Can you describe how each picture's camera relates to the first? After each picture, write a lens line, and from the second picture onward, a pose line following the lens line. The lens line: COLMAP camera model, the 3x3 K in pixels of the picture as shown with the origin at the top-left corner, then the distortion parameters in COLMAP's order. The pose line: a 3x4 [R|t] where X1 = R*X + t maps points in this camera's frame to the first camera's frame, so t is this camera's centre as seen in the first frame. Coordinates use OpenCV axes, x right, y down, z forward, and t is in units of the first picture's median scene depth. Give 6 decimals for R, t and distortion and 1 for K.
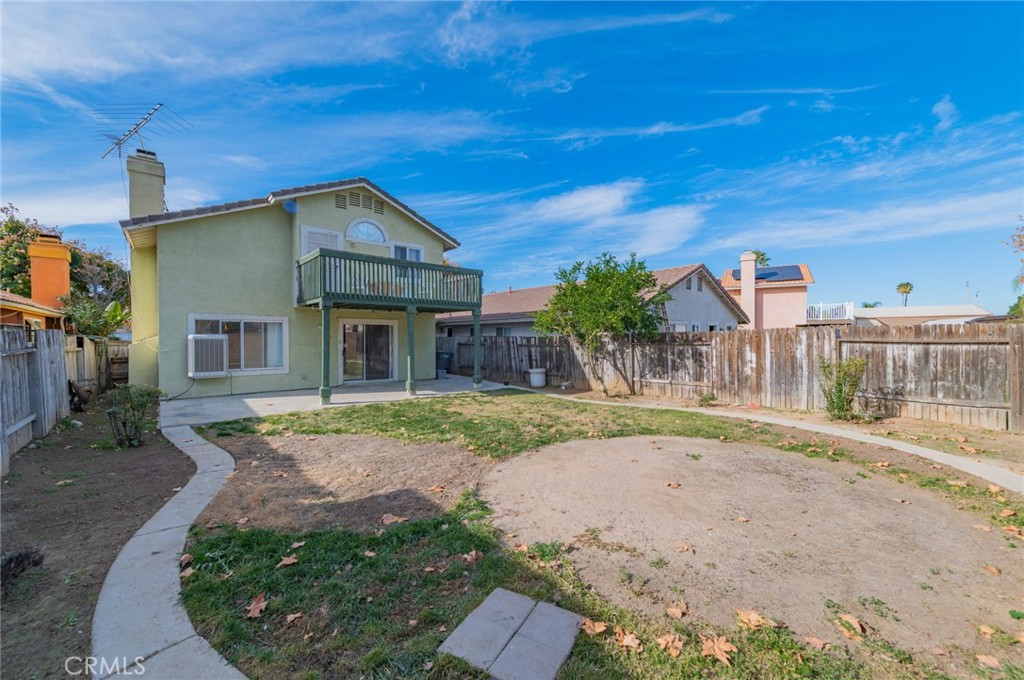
lens RADIAL K [[406.0, 0, 516.2], [0, 406.0, 337.2], [0, 0, 1]] dist [0.007989, -0.002347]
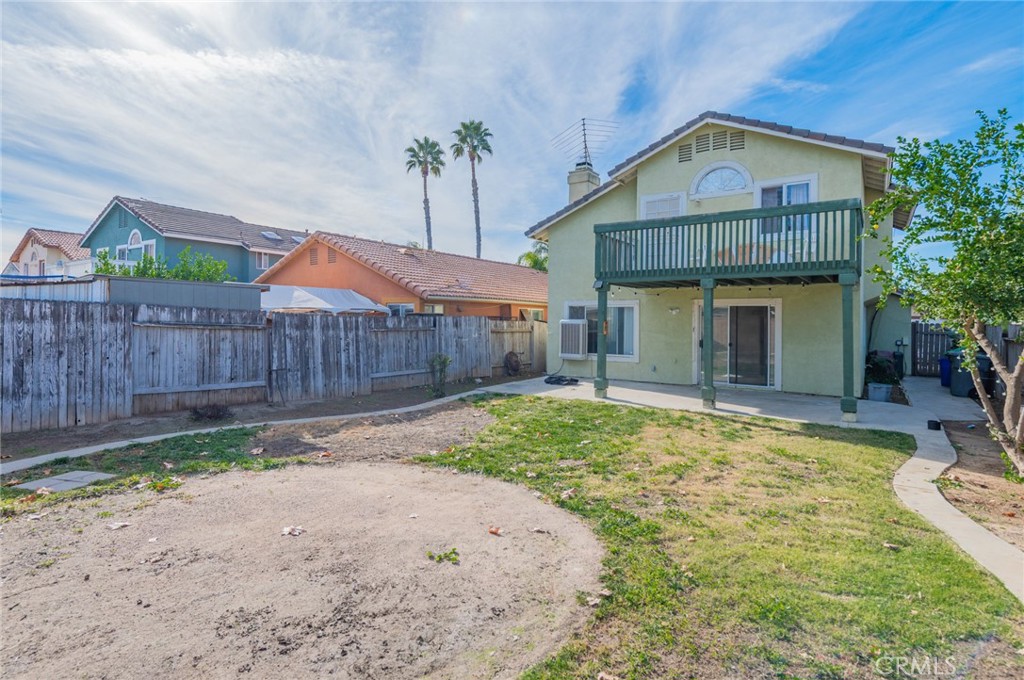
lens RADIAL K [[528.8, 0, 502.9], [0, 528.8, 323.9], [0, 0, 1]] dist [0.000107, -0.000077]
pose [[0.240026, 0.006961, -0.970741, 0.497988], [-0.008523, 0.999951, 0.005063, -0.001047], [0.970729, 0.007059, 0.240074, 0.411322]]
